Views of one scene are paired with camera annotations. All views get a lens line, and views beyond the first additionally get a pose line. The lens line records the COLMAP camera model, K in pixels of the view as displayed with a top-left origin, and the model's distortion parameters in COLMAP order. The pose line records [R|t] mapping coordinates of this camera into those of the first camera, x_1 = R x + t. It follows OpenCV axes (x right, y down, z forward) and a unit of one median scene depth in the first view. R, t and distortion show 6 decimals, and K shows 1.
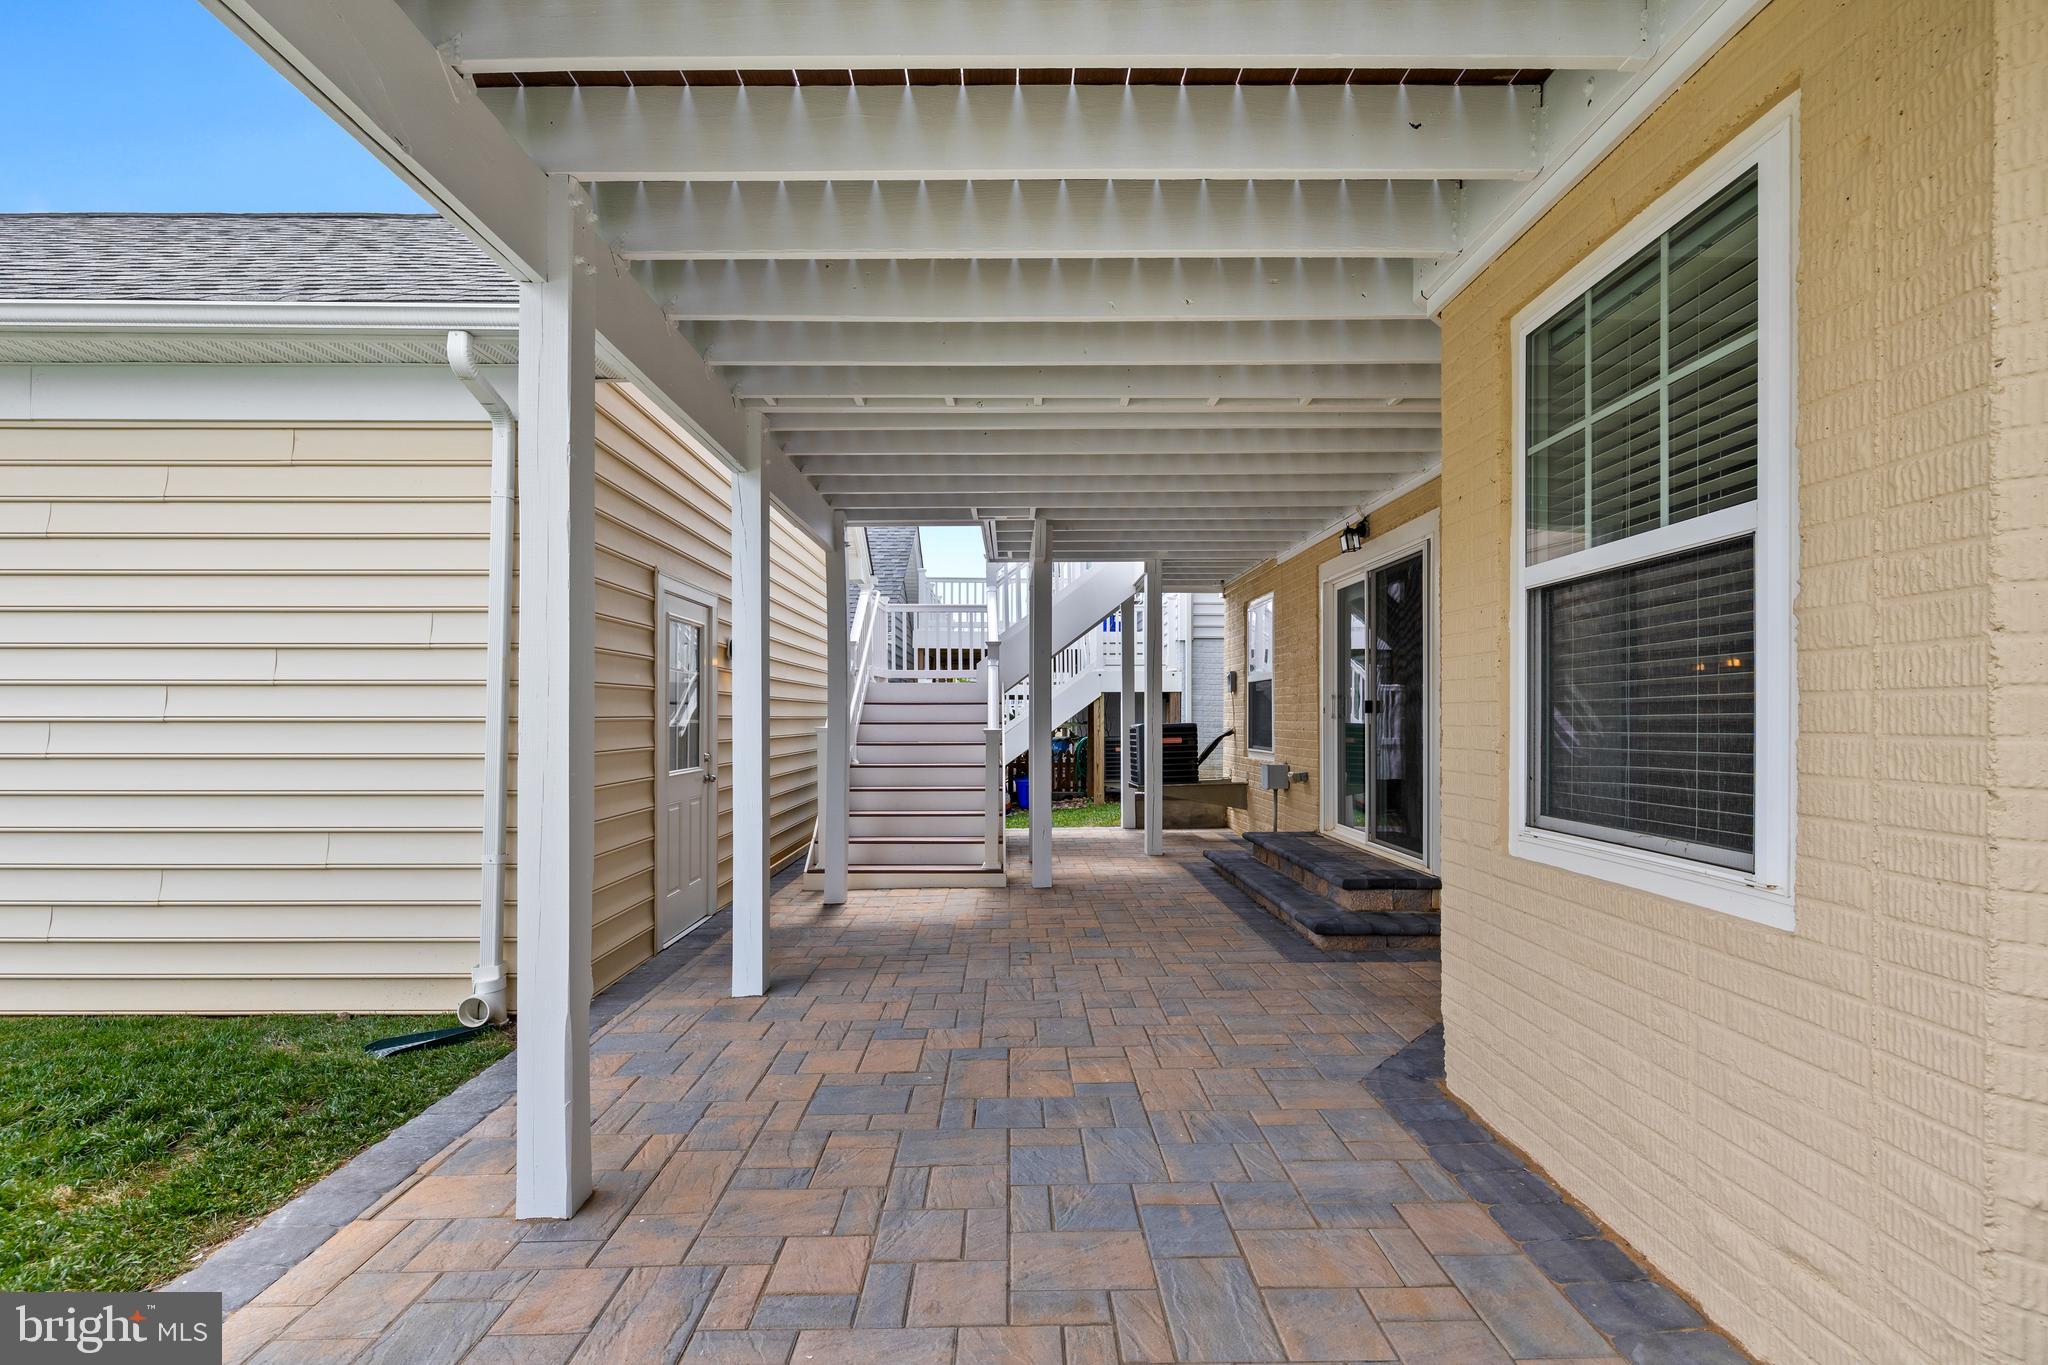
lens RADIAL K [[881.9, 0, 1014.3], [0, 881.9, 718.4], [0, 0, 1]] dist [0.000429, 0.000007]
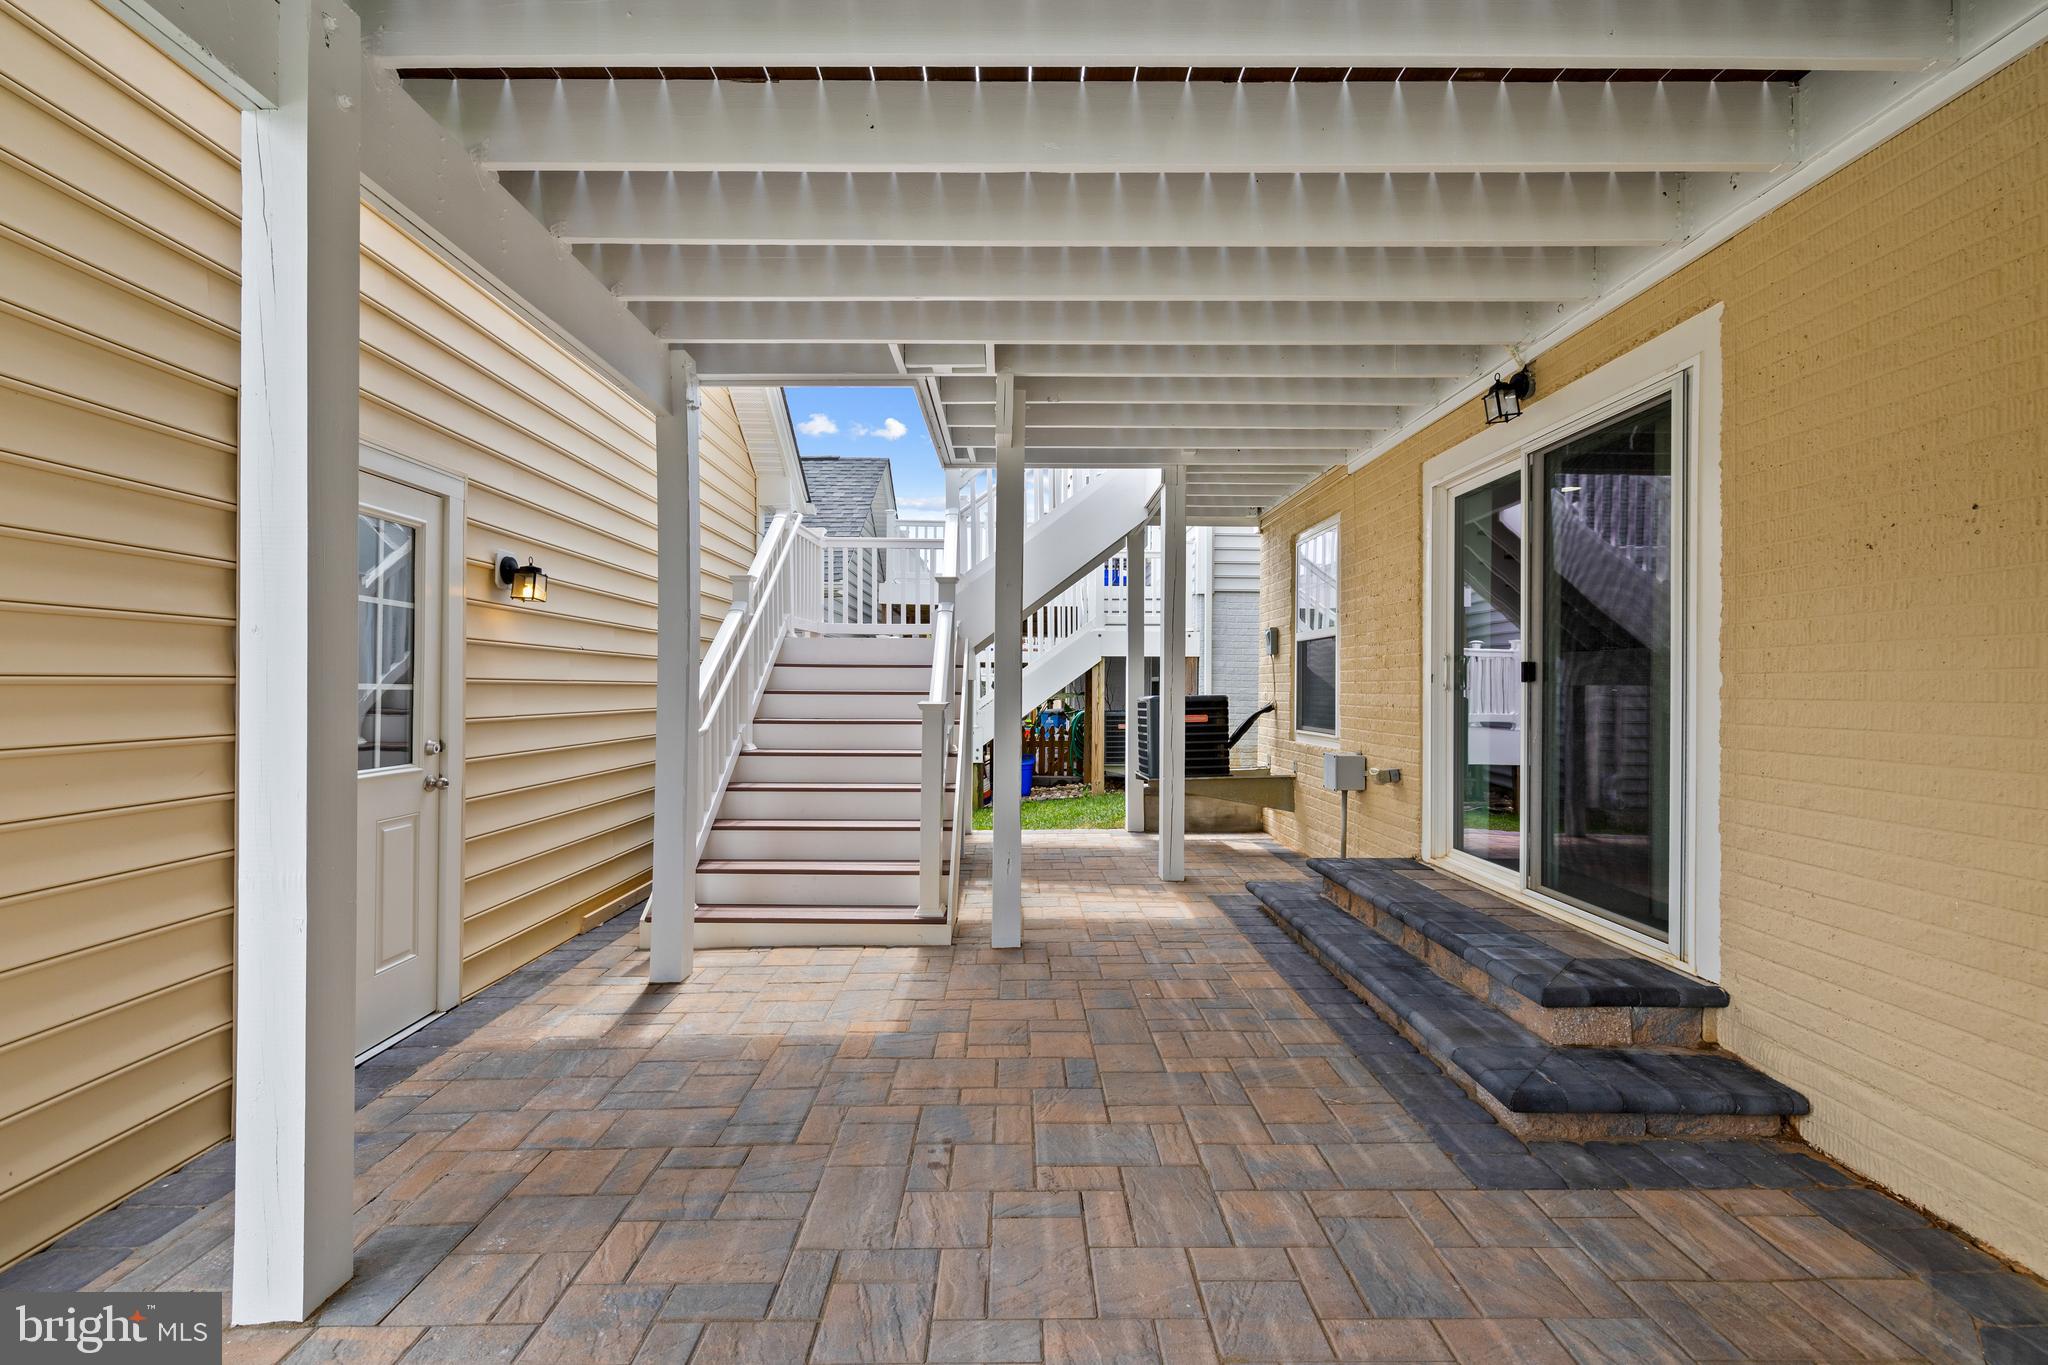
lens RADIAL K [[888.6, 0, 1024.0], [0, 888.6, 682.5], [0, 0, 1]] dist [-0.000063, 0.000019]
pose [[0.999933, 0.007106, 0.009137, 0.032912], [-0.007044, 0.999952, -0.006847, 0.000874], [-0.009185, 0.006782, 0.999935, 0.302228]]
